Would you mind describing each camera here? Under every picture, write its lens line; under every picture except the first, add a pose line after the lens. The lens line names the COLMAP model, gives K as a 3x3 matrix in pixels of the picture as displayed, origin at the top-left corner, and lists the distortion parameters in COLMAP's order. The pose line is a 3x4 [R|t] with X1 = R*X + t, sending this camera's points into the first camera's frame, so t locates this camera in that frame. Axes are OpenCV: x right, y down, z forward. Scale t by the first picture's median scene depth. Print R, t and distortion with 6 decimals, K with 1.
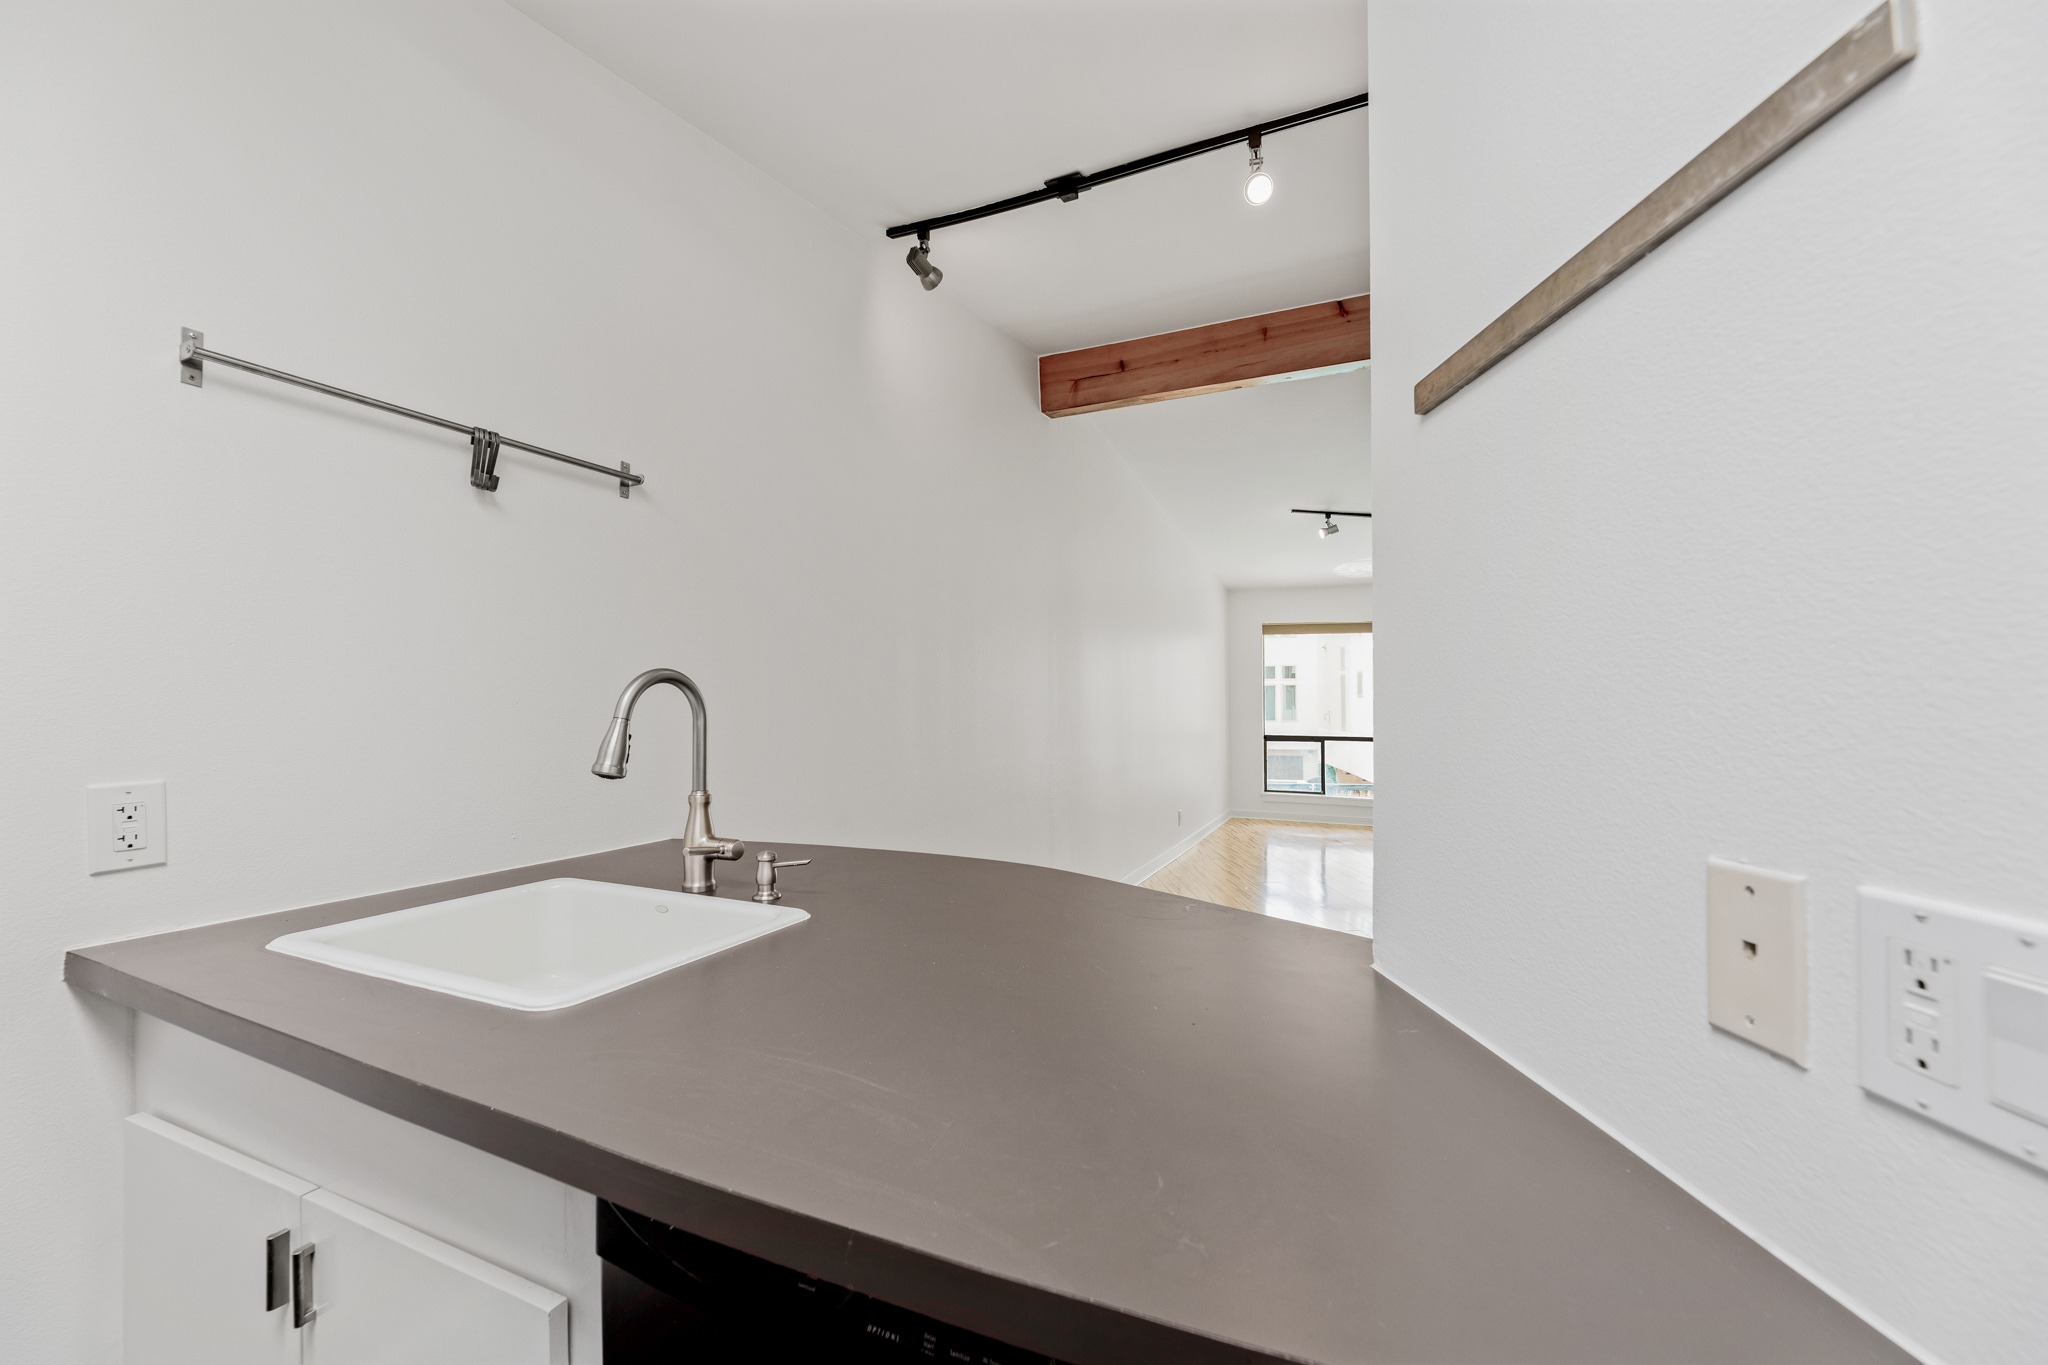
lens RADIAL K [[824.0, 0, 1015.4], [0, 824.0, 694.9], [0, 0, 1]] dist [-0.009855, 0.000117]
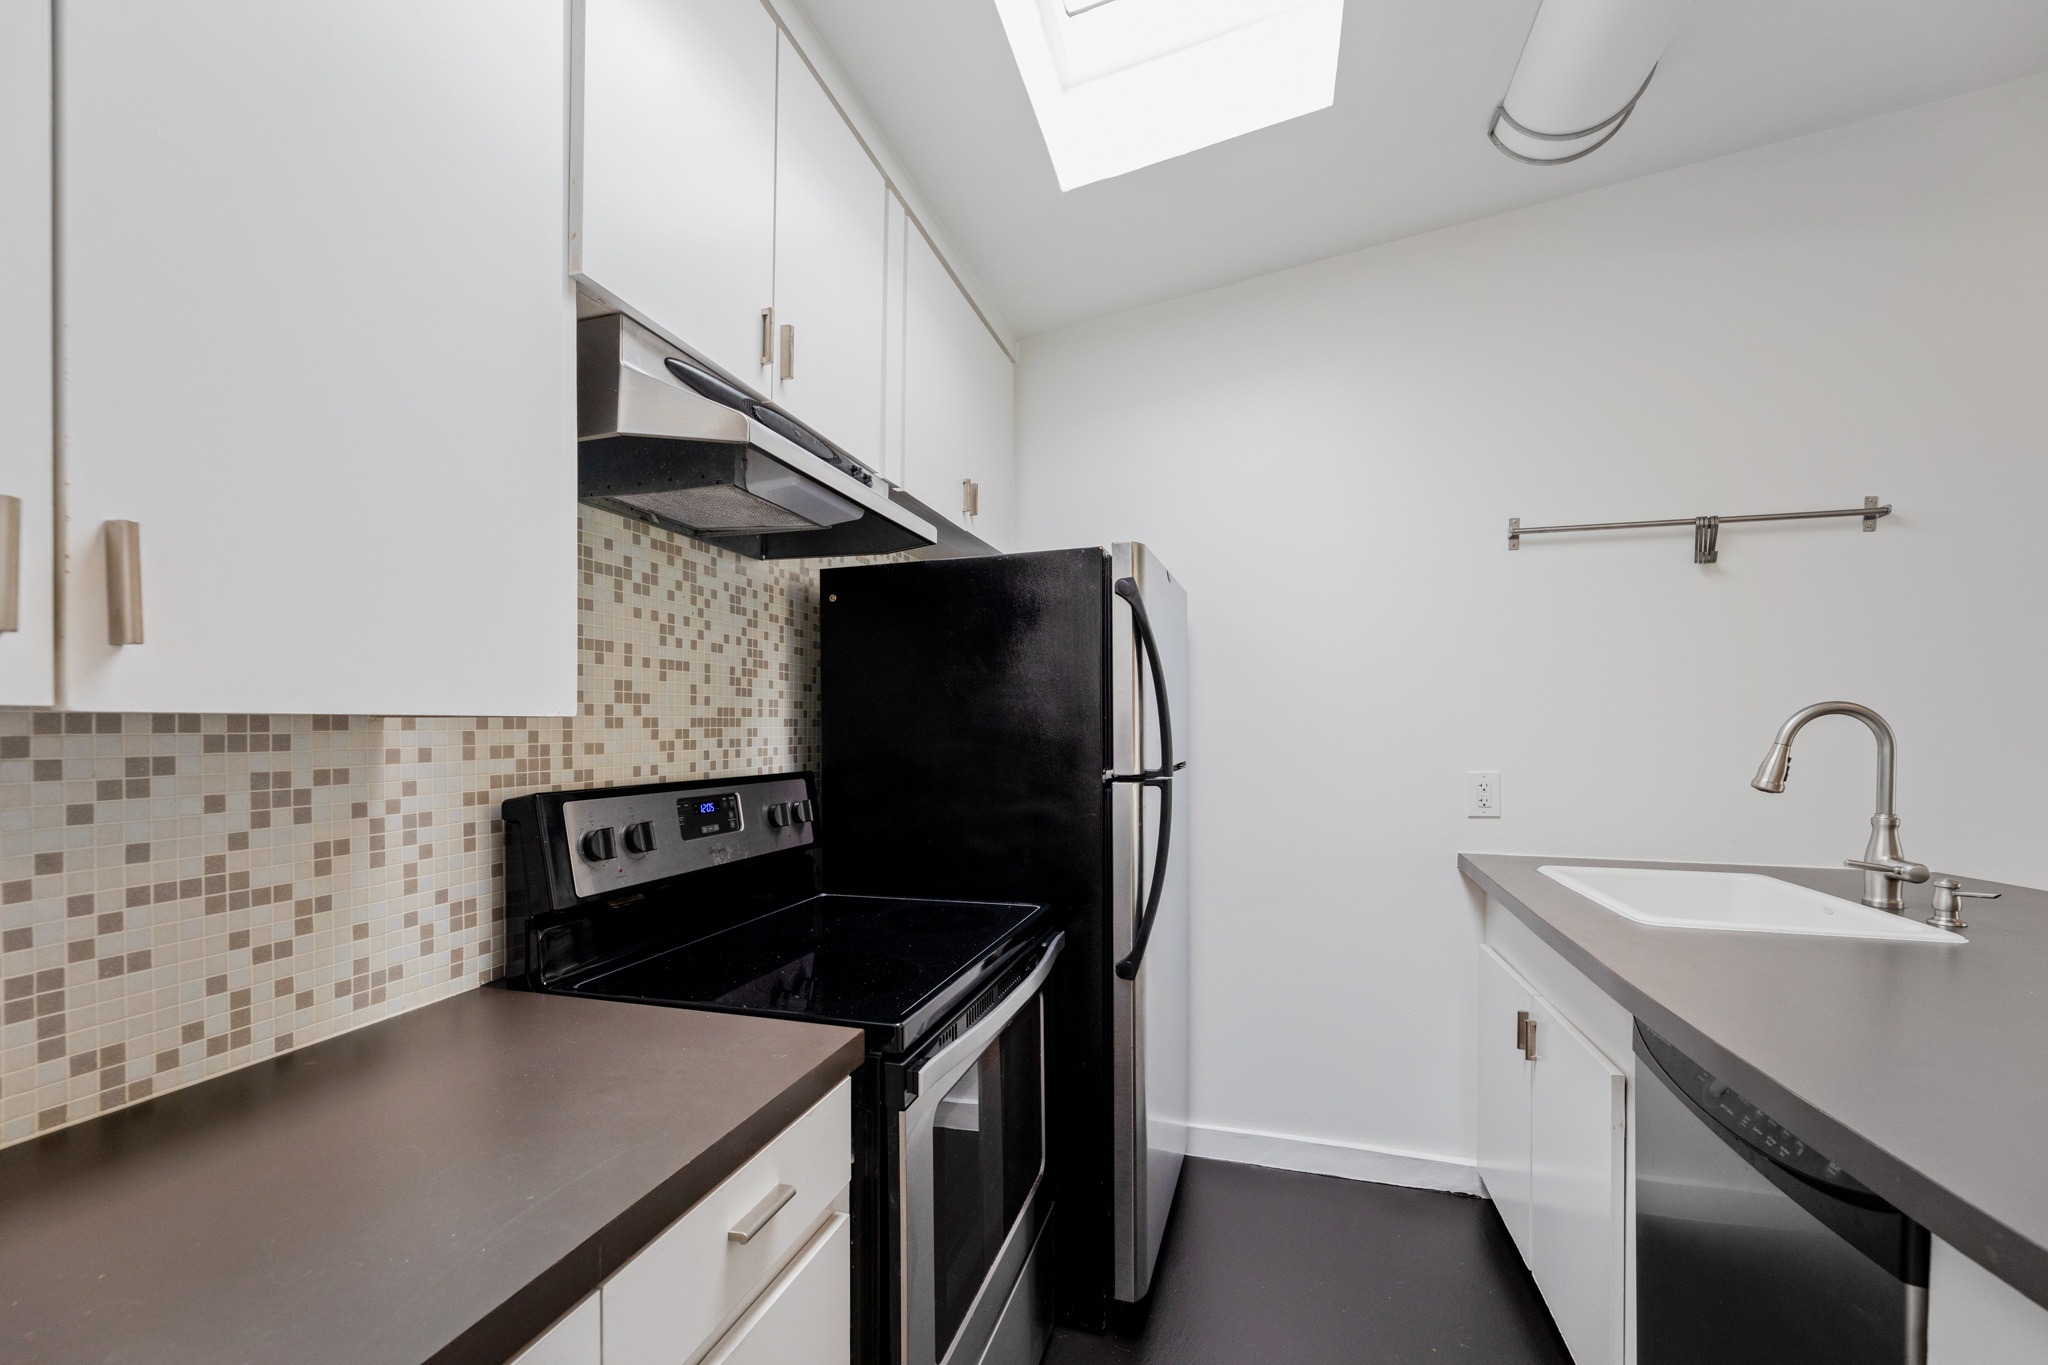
lens RADIAL K [[837.5, 0, 1027.9], [0, 837.5, 736.5], [0, 0, 1]] dist [-0.001539, -0.000292]
pose [[0.155482, 0.015546, -0.987716, 0.534099], [0.007620, 0.999828, 0.016936, -0.011588], [0.987809, -0.010159, 0.155337, -0.279213]]
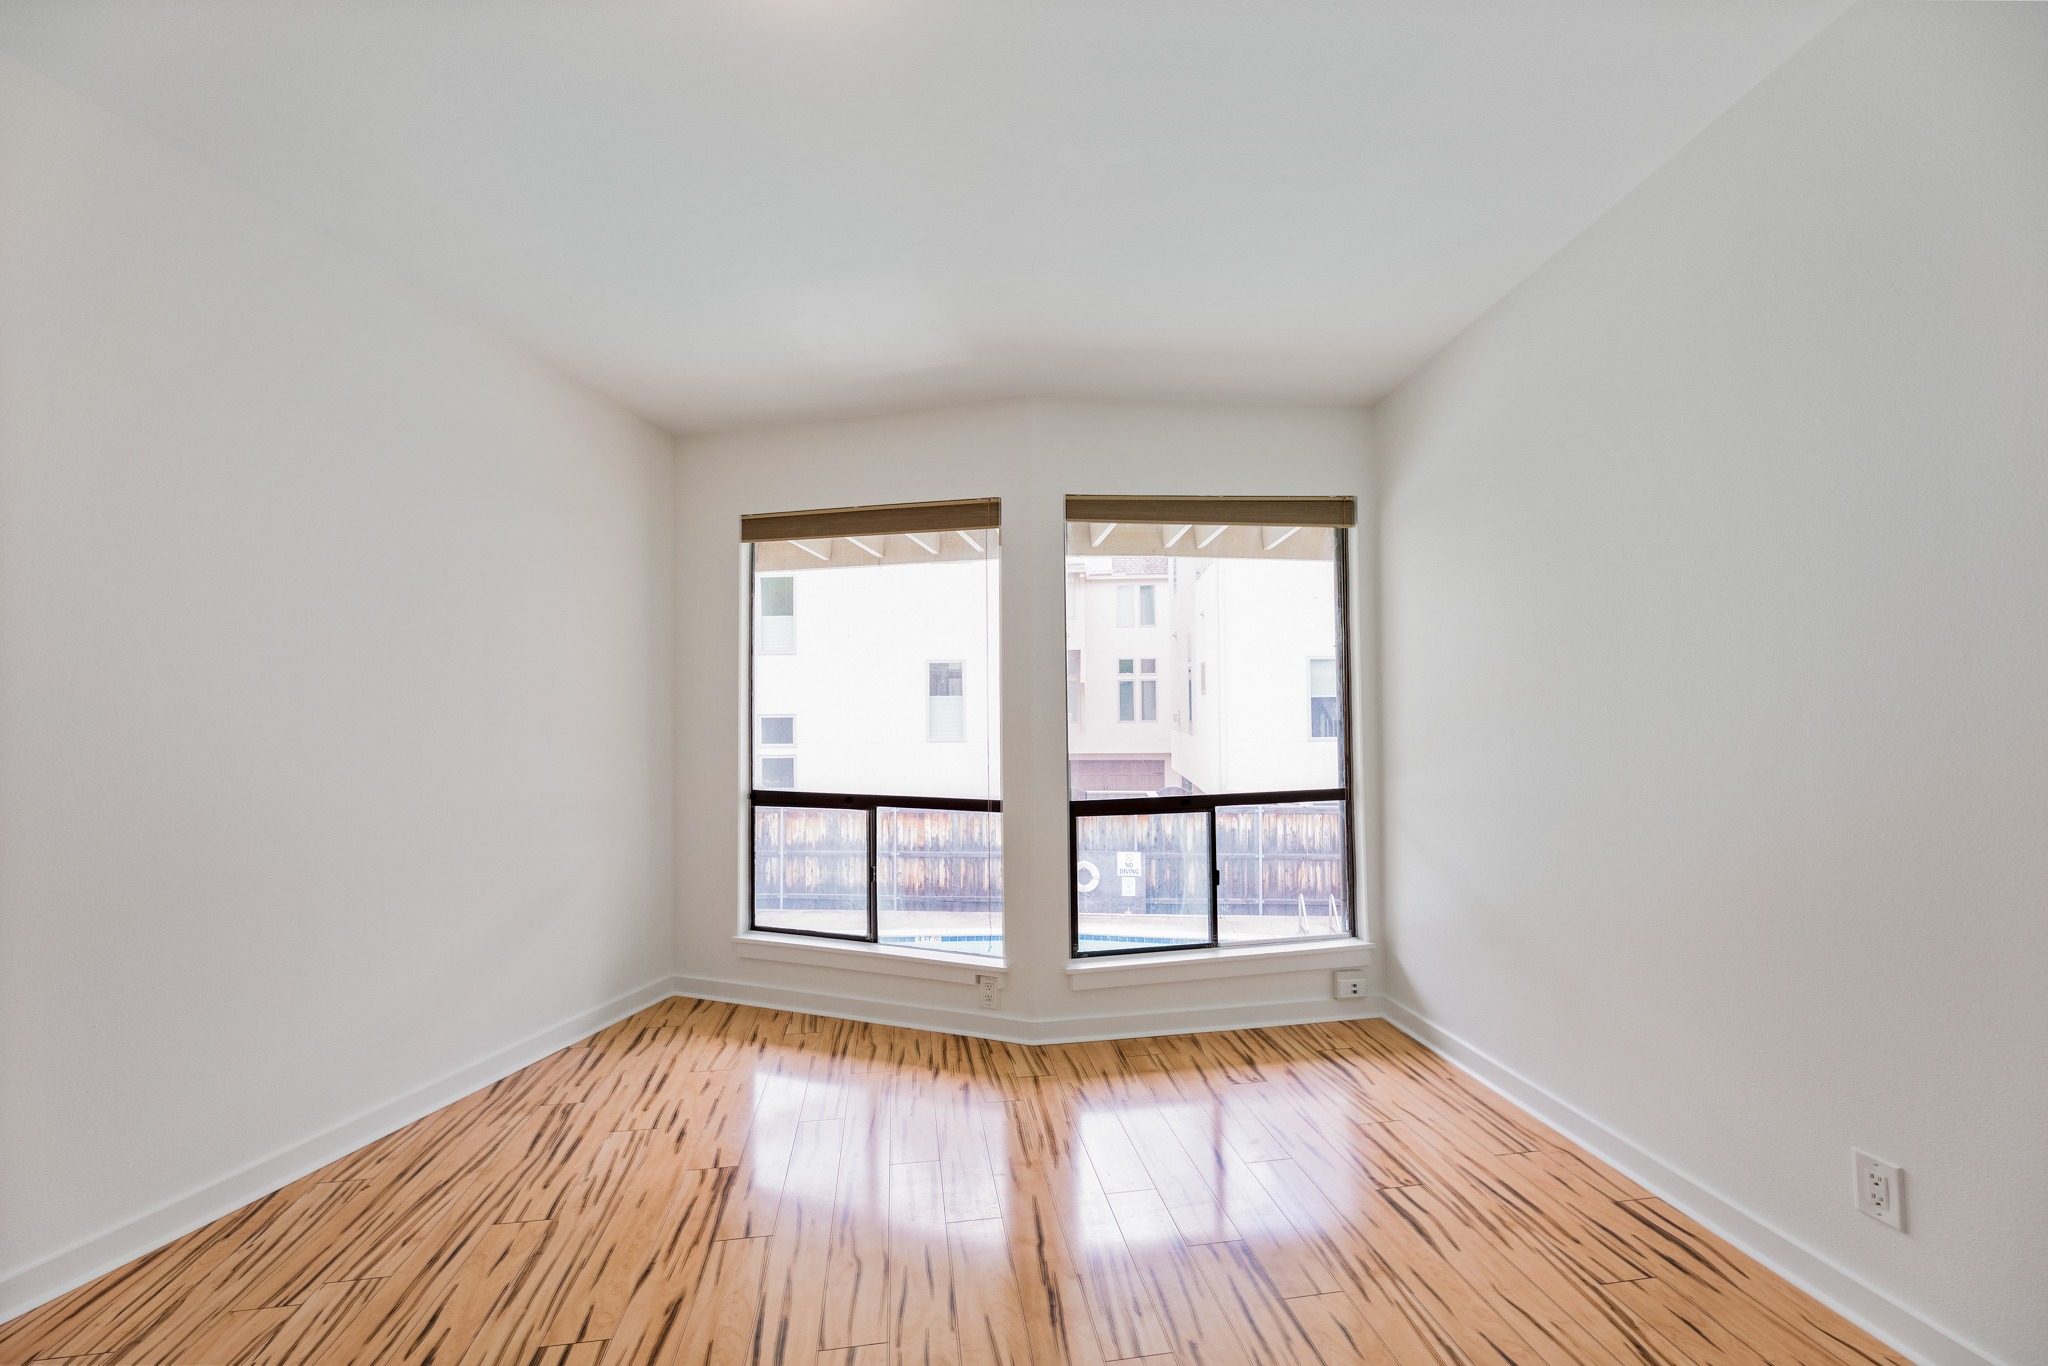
lens RADIAL K [[823.2, 0, 1020.2], [0, 823.2, 686.8], [0, 0, 1]] dist [-0.000837, 0.000111]
pose [[0.993168, -0.003780, 0.116635, 2.337744], [0.004546, 0.999970, -0.006303, 0.001221], [-0.116607, 0.006791, 0.993155, 3.489856]]
